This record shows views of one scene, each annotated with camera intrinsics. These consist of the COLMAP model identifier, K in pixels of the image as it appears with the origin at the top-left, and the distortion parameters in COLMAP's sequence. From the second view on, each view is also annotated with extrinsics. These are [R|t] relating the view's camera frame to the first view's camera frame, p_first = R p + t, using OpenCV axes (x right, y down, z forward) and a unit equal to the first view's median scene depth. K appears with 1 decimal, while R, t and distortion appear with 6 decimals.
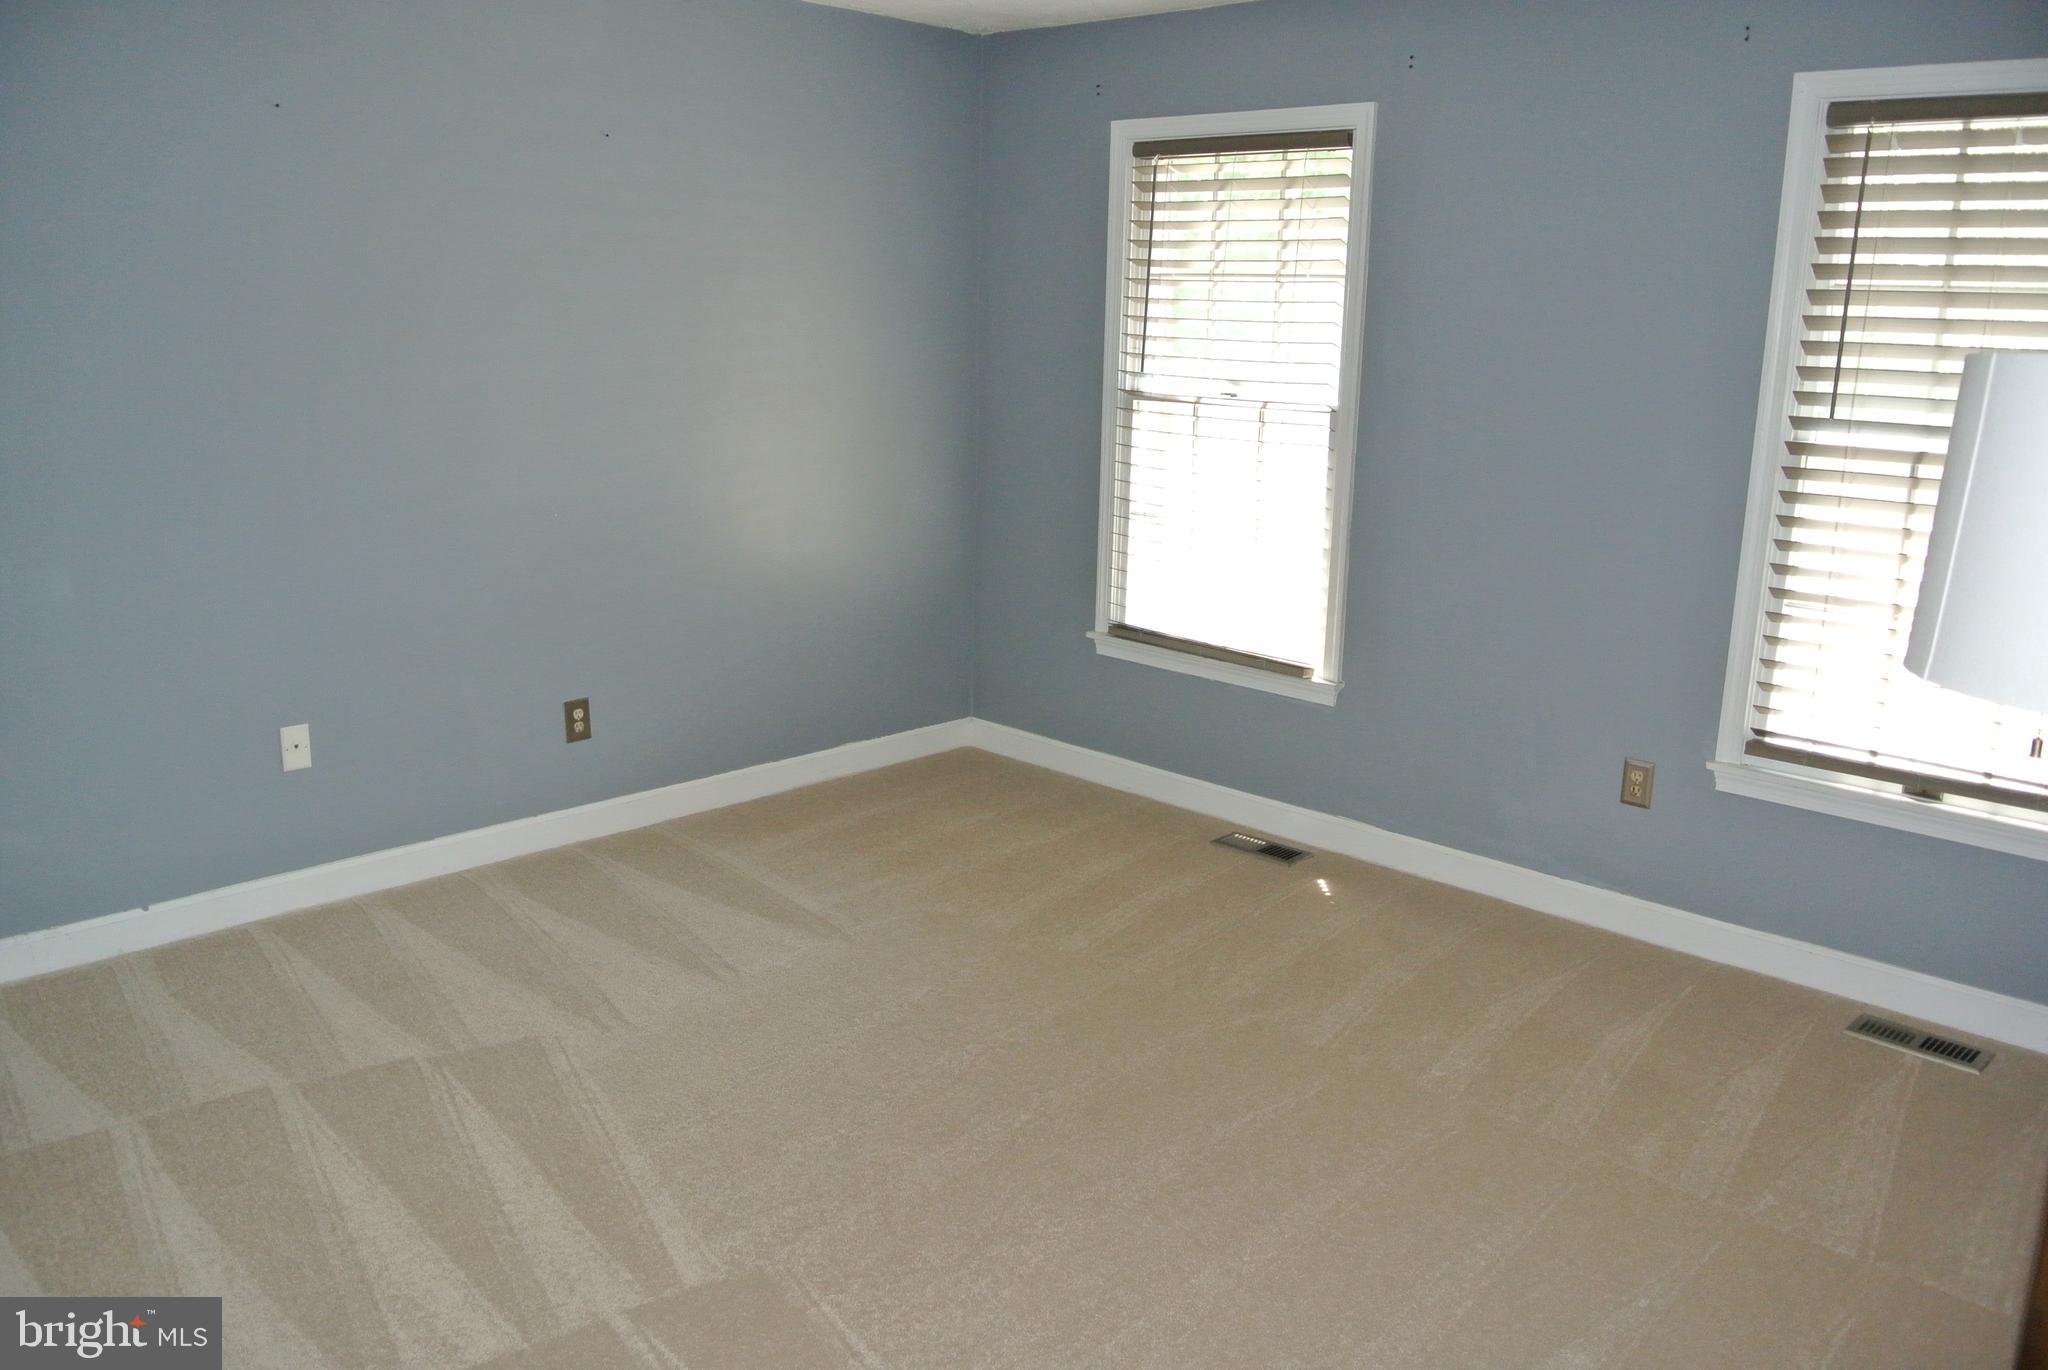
lens RADIAL K [[1579.6, 0, 1005.3], [0, 1579.6, 693.9], [0, 0, 1]] dist [-0.086060, 0.030453]
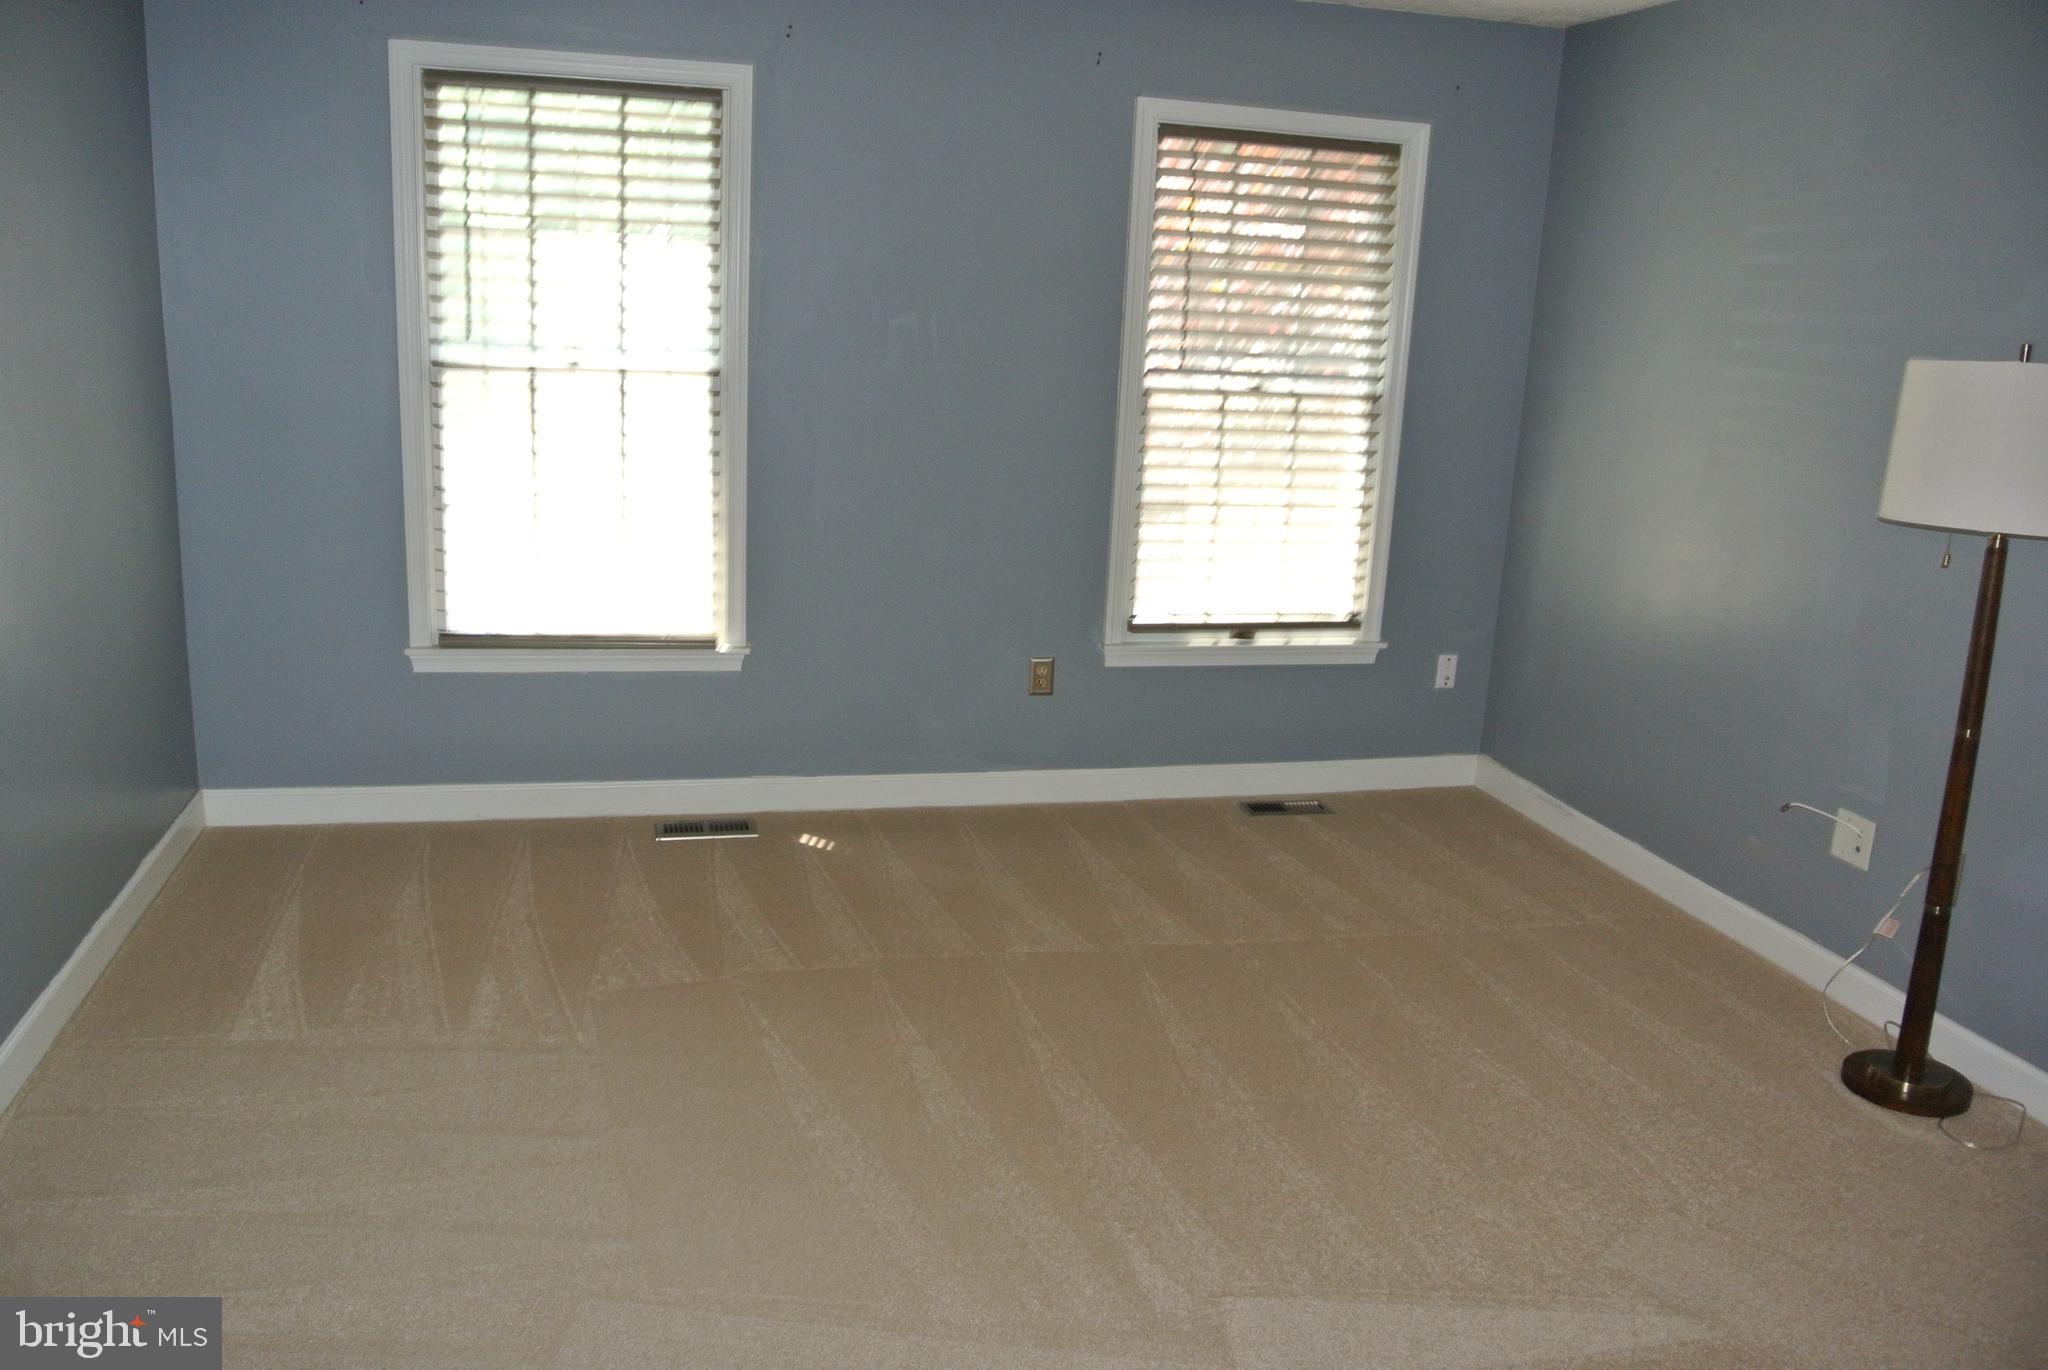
lens RADIAL K [[1579.6, 0, 1005.3], [0, 1579.6, 693.9], [0, 0, 1]] dist [-0.086060, 0.030453]
pose [[0.523329, -0.210923, 0.825614, -0.535797], [0.161564, 0.975868, 0.146899, -0.097959], [-0.836674, 0.056513, 0.544777, 0.314321]]
